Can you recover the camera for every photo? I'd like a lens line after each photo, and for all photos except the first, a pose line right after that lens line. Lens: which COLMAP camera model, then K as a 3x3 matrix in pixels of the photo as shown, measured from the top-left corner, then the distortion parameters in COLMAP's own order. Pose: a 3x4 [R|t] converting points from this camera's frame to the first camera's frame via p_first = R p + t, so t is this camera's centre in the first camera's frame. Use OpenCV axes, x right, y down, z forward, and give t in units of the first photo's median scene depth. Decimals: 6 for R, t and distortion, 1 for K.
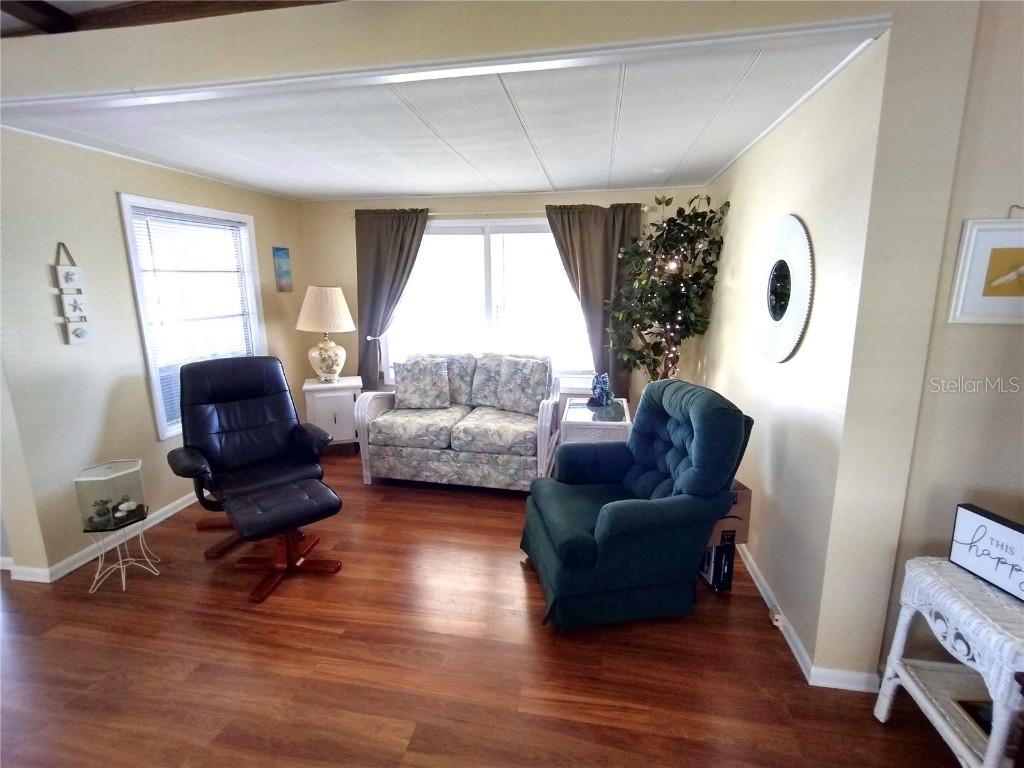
lens RADIAL K [[470.8, 0, 511.6], [0, 470.8, 377.2], [0, 0, 1]] dist [0.004288, -0.000133]
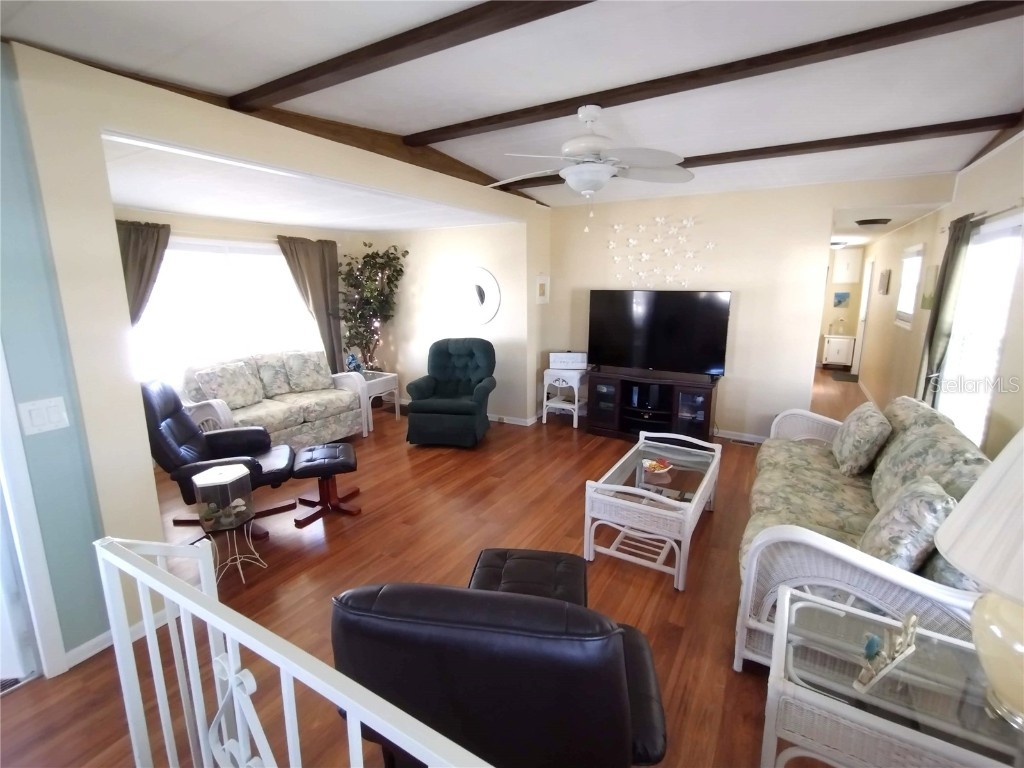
lens RADIAL K [[470.8, 0, 511.8], [0, 470.8, 378.4], [0, 0, 1]] dist [0.004288, -0.000133]
pose [[0.345265, -0.183650, 0.920361, -1.007378], [0.195196, 0.973274, 0.120983, -0.011607], [-0.917982, 0.137880, 0.371885, -0.025214]]
